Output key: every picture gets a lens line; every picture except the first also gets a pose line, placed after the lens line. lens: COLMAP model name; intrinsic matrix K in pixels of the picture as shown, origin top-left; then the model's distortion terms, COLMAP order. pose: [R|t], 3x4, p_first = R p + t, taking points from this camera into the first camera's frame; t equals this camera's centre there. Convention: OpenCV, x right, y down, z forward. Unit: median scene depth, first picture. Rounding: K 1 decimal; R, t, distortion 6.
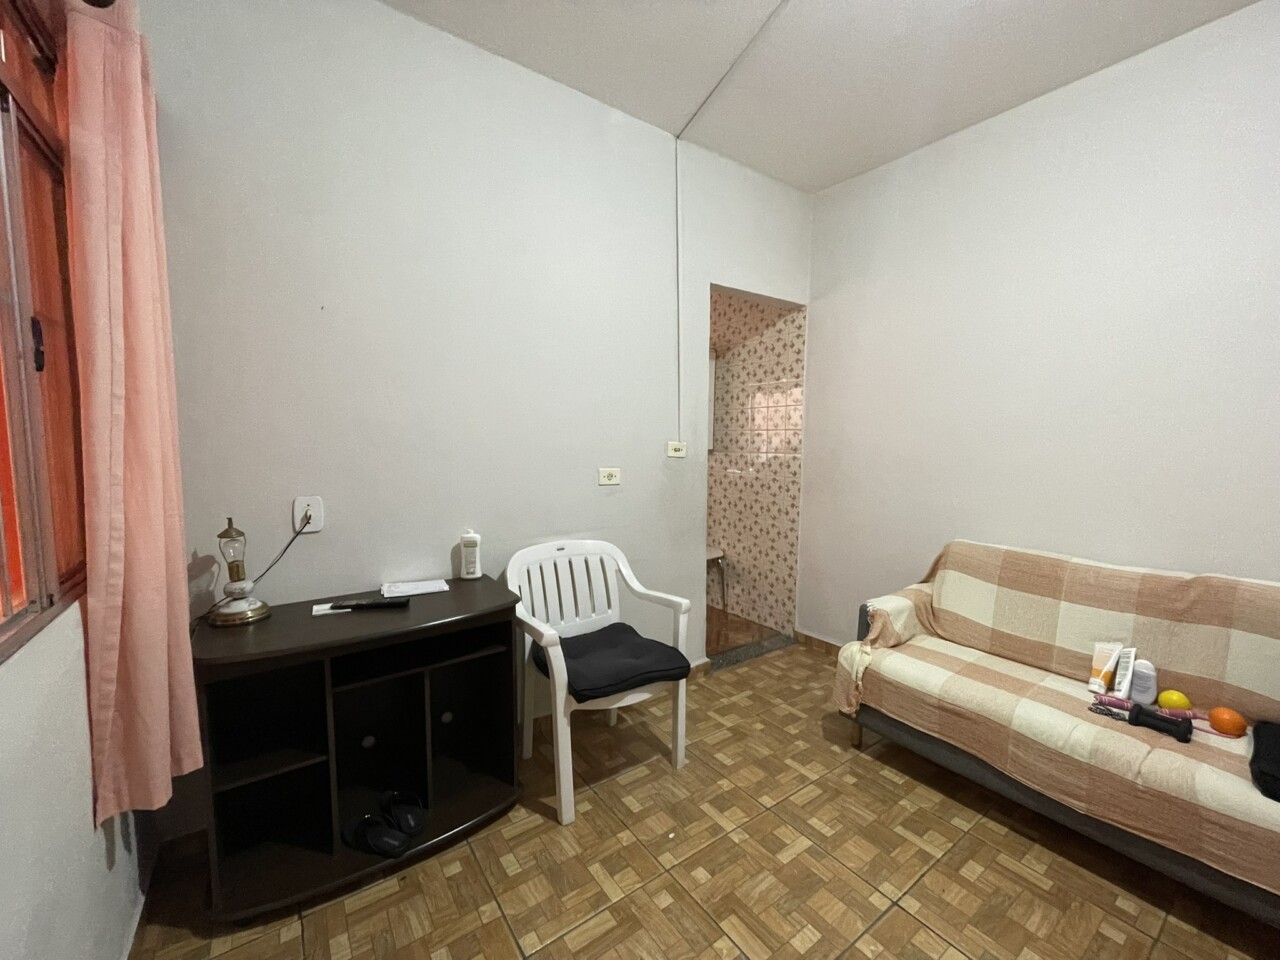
lens RADIAL K [[514.7, 0, 640.8], [0, 514.7, 480.8], [0, 0, 1]] dist [-0.004160, 0.000348]
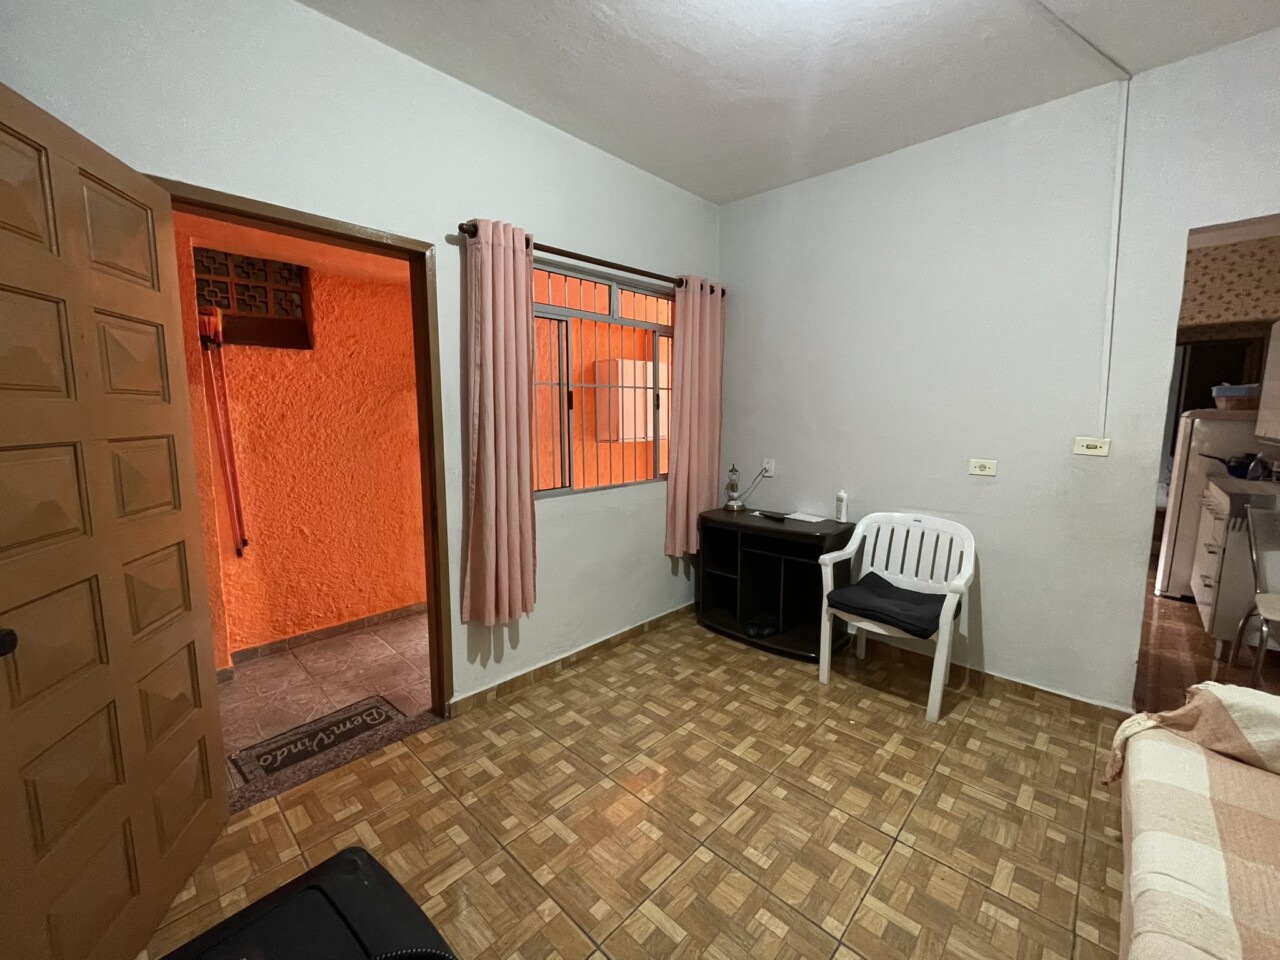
lens RADIAL K [[514.7, 0, 638.9], [0, 514.7, 480.8], [0, 0, 1]] dist [-0.004160, 0.000348]
pose [[0.187606, 0.117645, -0.975174, 1.226471], [-0.077777, 0.991463, 0.104647, -0.053662], [0.979160, 0.056214, 0.195155, 0.131141]]
